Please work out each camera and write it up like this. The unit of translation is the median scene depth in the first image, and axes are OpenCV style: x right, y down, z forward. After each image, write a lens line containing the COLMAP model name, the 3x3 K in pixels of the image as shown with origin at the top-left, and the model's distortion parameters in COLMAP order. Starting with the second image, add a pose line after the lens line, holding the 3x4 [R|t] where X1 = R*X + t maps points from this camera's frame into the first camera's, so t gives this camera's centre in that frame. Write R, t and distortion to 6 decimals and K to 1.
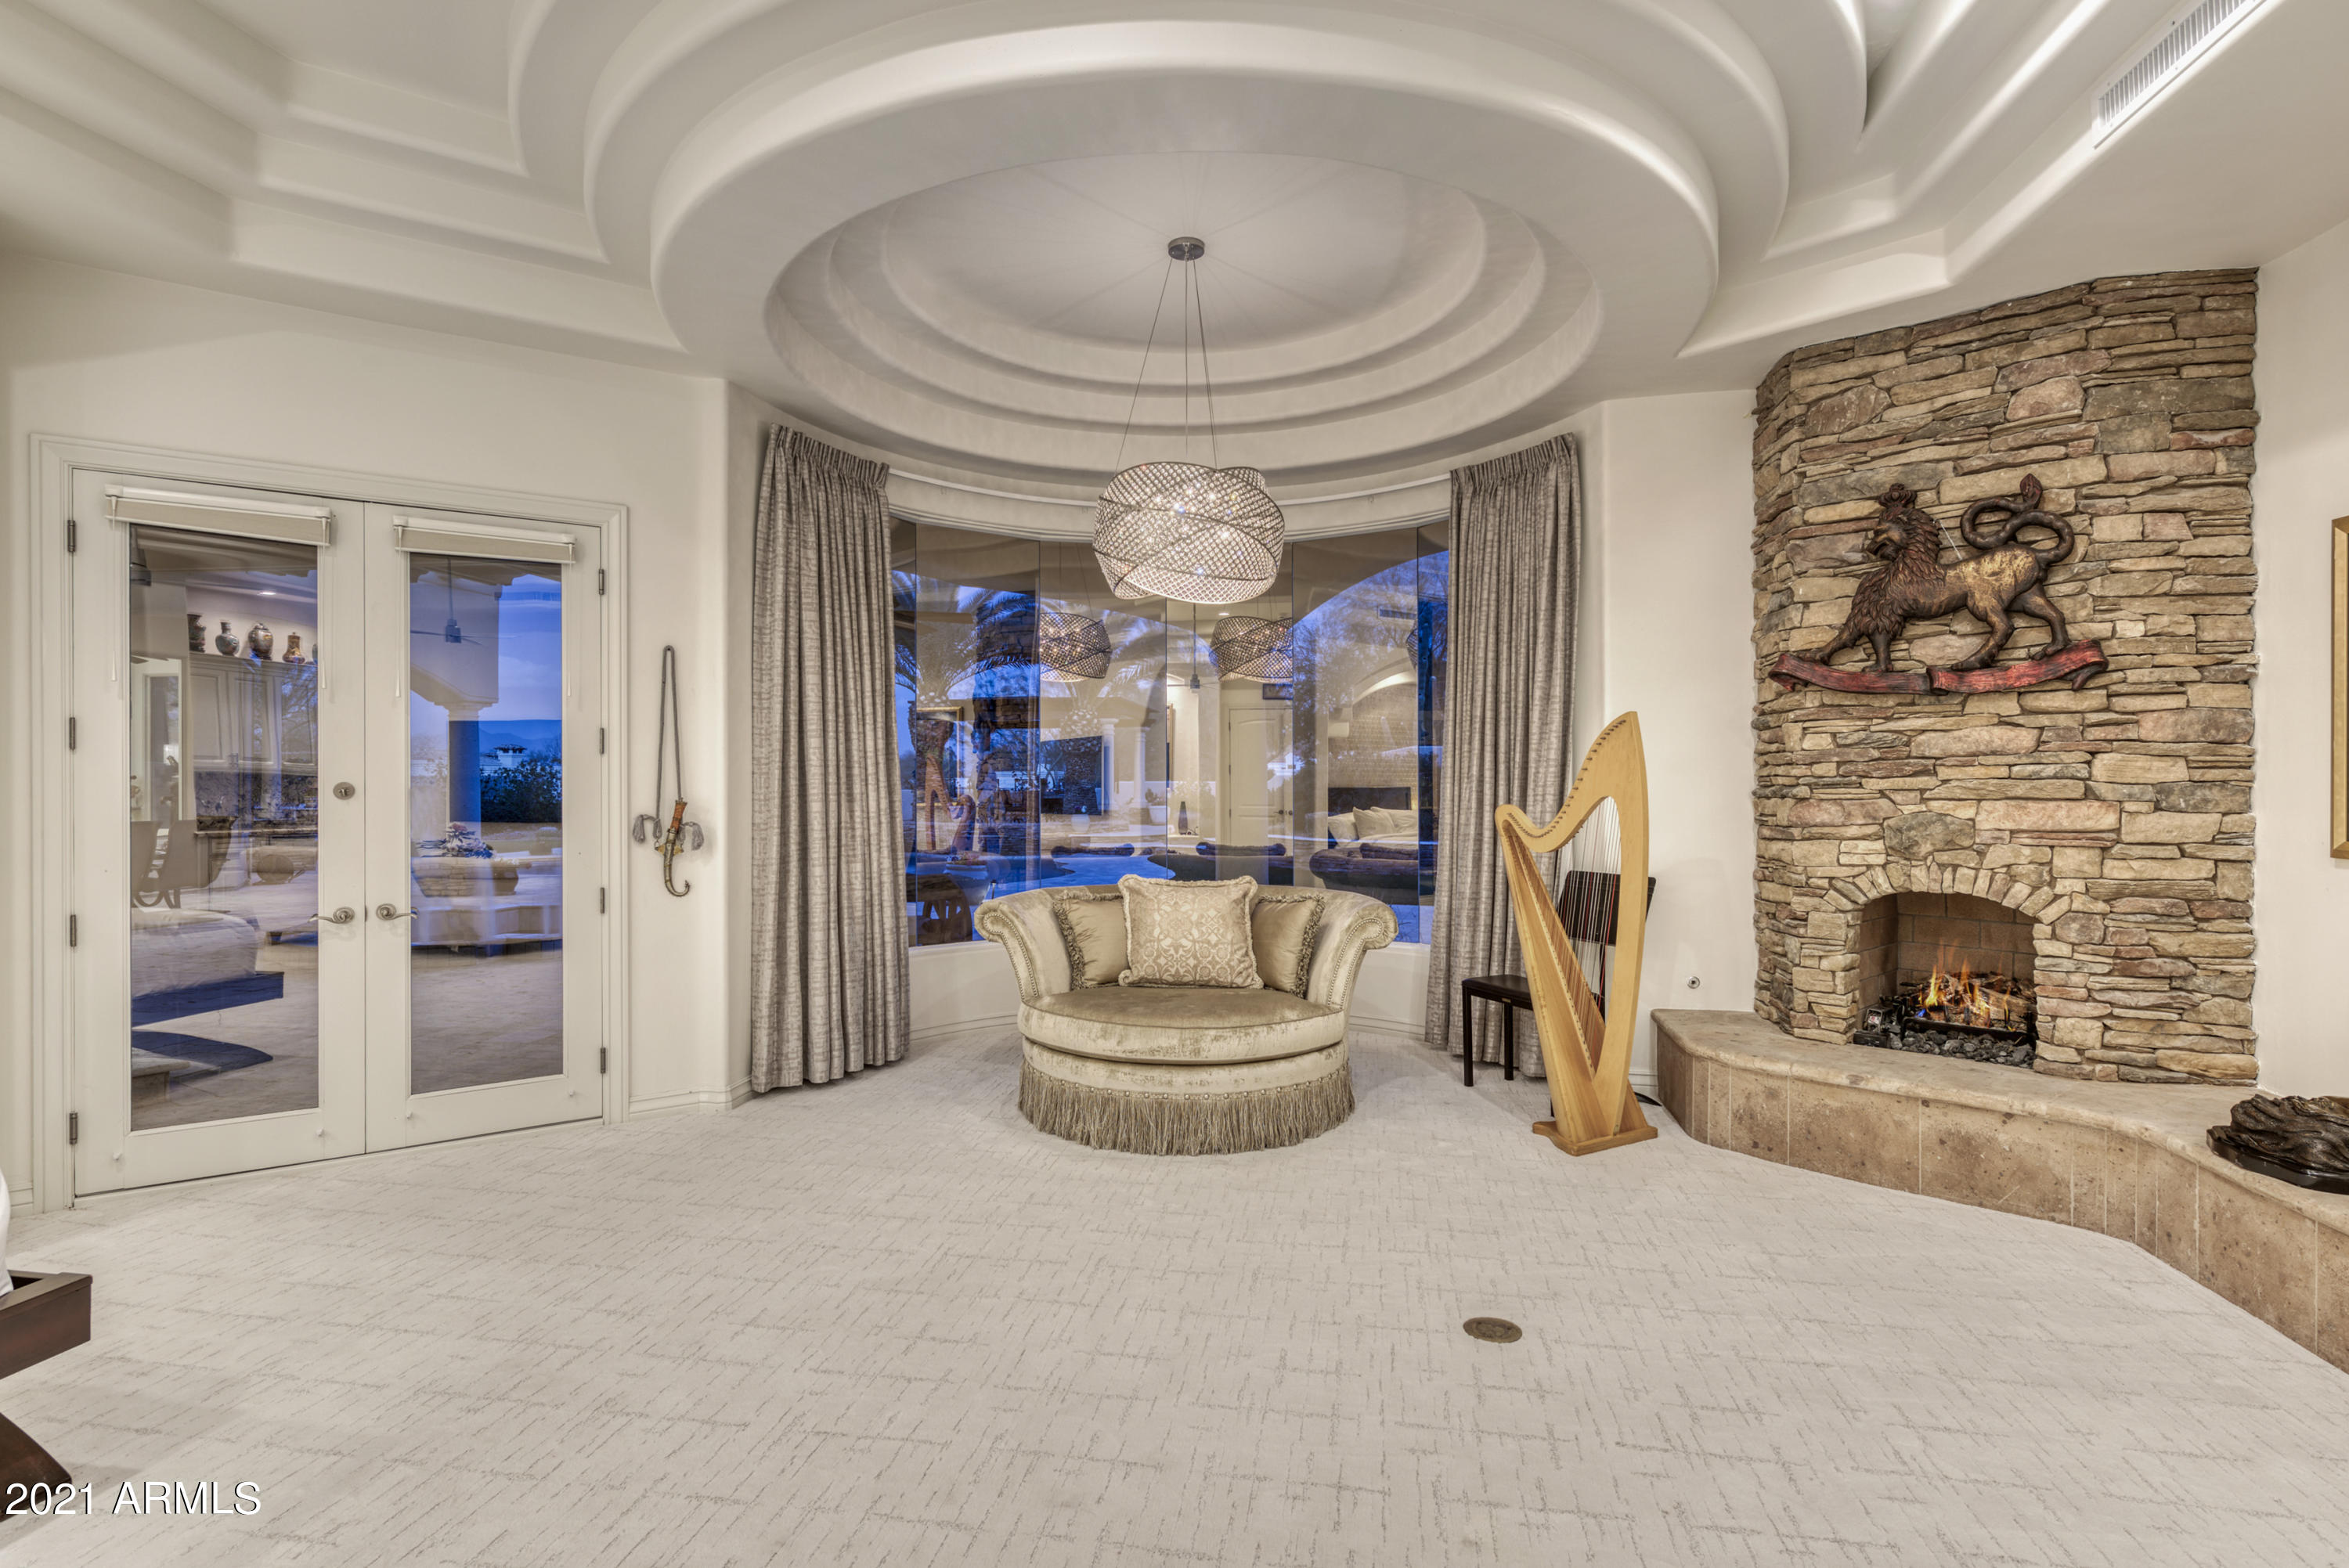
lens RADIAL K [[1111.9, 0, 1177.6], [0, 1111.9, 779.2], [0, 0, 1]] dist [-0.000046, -0.001188]
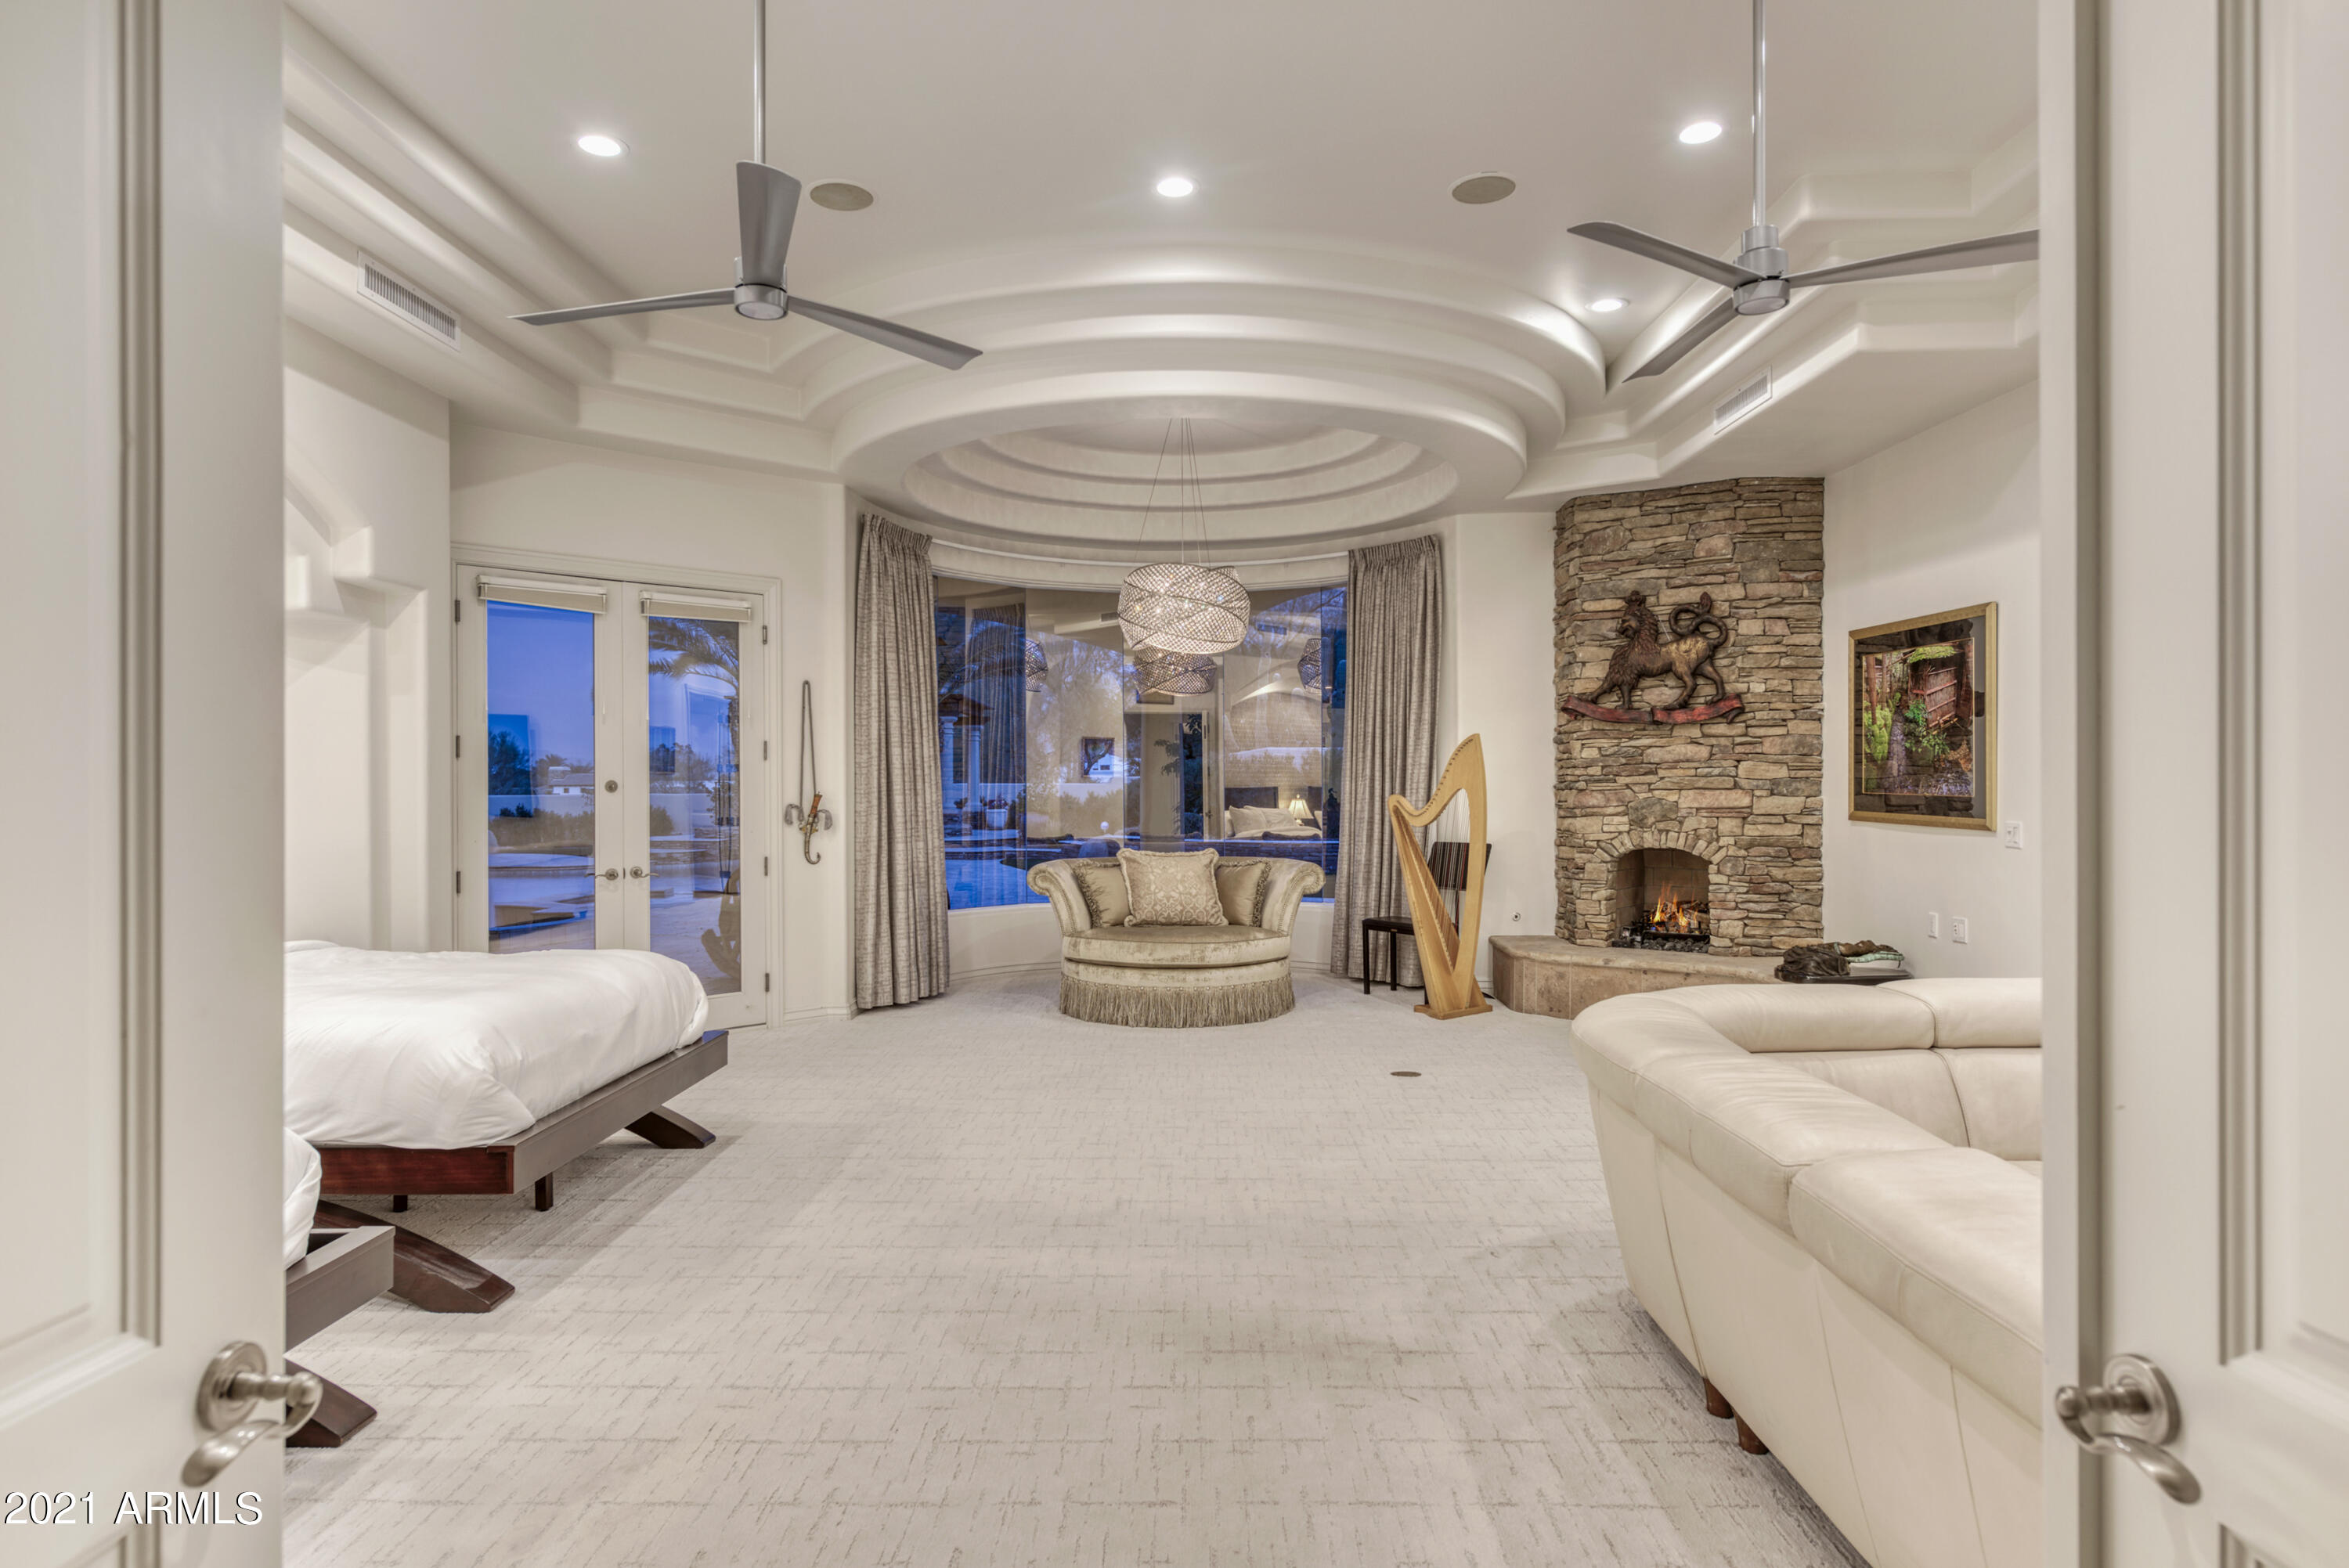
lens RADIAL K [[1312.5, 0, 1174.5], [0, 1312.5, 784.0], [0, 0, 1]] dist [-0.000799, 0.000228]
pose [[0.986635, -0.002058, 0.162932, -0.298549], [0.001731, 0.999996, 0.002148, 0.004761], [-0.162936, -0.001837, 0.986635, -0.721641]]
